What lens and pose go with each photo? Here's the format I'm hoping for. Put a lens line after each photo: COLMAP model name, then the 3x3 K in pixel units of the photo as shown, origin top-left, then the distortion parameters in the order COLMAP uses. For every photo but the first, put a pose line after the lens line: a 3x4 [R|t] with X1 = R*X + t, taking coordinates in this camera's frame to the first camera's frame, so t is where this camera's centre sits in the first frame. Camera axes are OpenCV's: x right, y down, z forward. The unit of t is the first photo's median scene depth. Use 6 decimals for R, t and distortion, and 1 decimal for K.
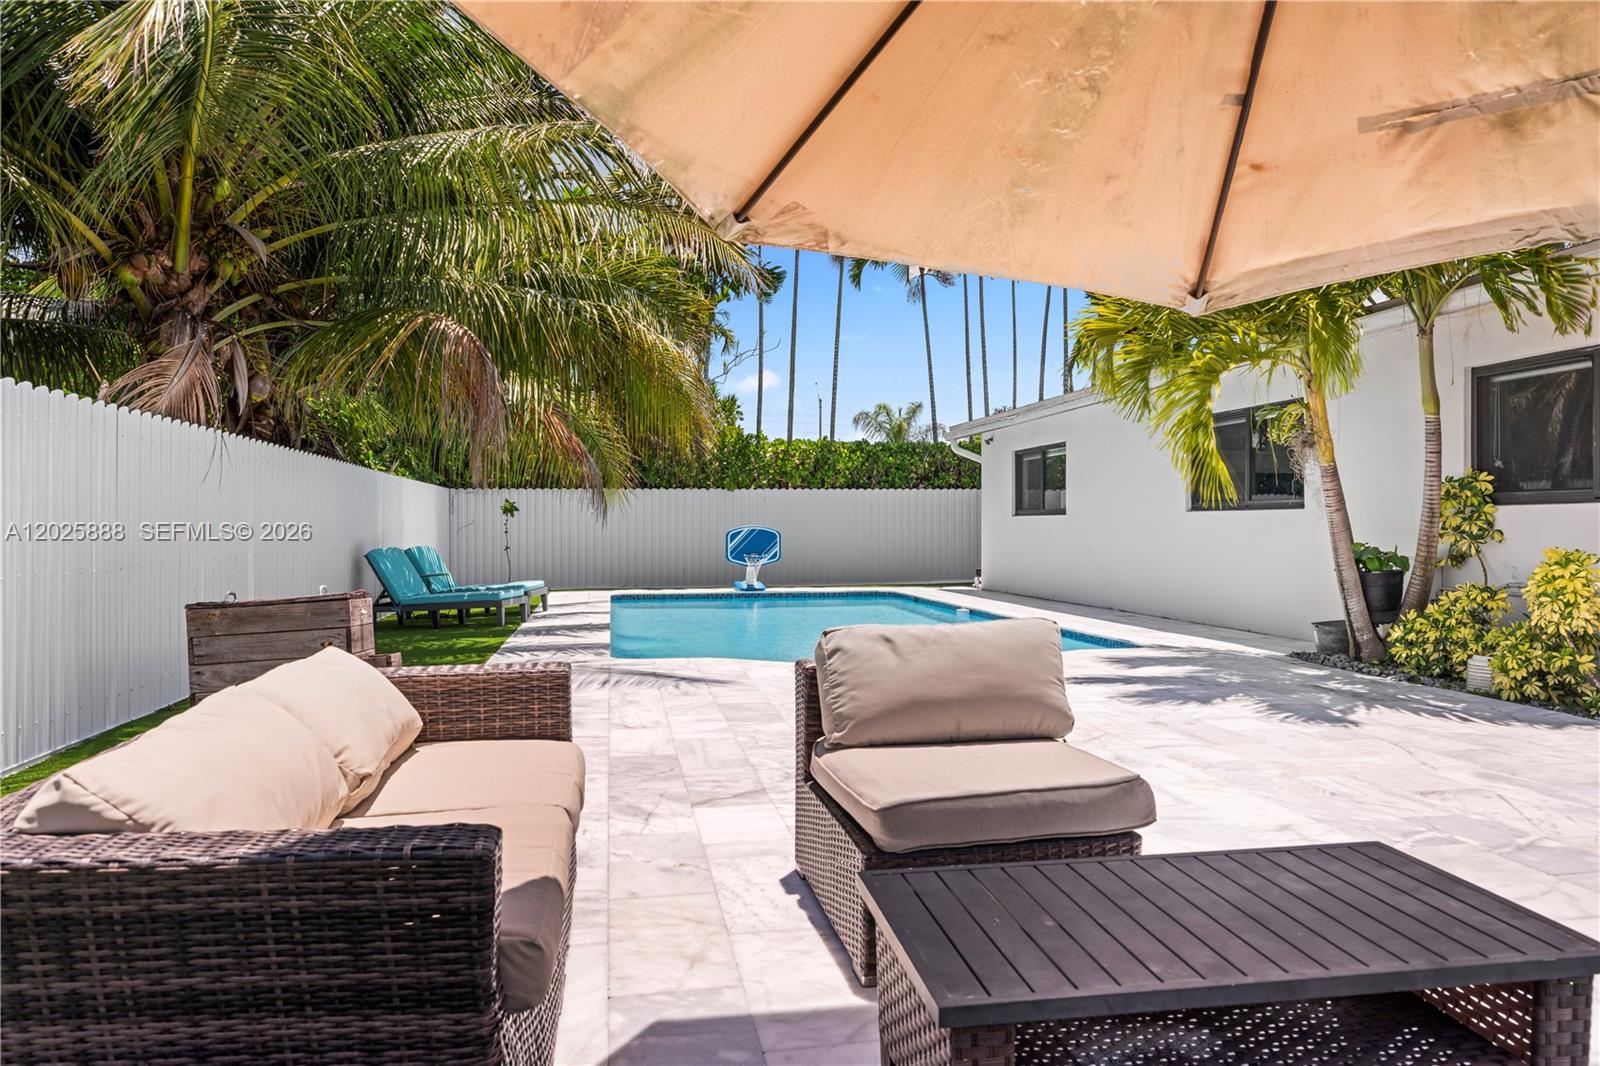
lens RADIAL K [[1064.1, 0, 792.2], [0, 1064.1, 518.0], [0, 0, 1]] dist [0.002304, -0.002002]
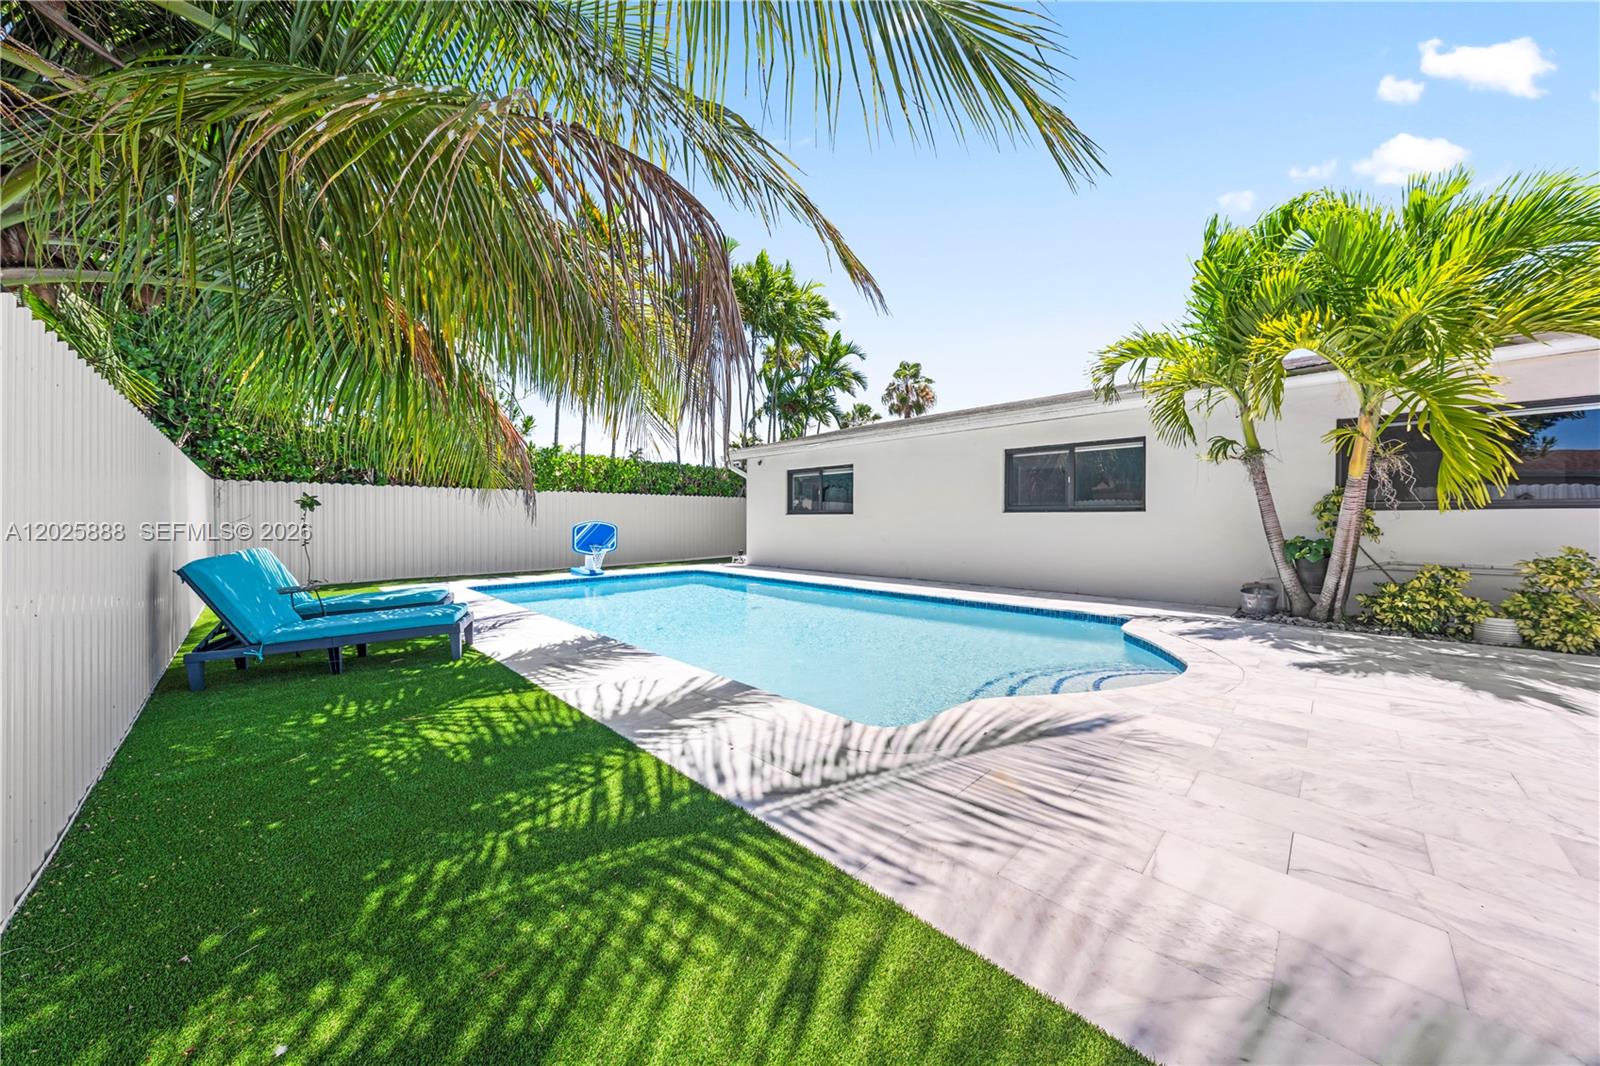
lens RADIAL K [[544.7, 0, 799.7], [0, 544.7, 530.1], [0, 0, 1]] dist [-0.001097, 0.000759]
pose [[0.825463, -0.005128, 0.564433, -0.450507], [-0.007077, 0.999786, 0.019433, 0.009407], [-0.564412, -0.020036, 0.825250, 0.851785]]
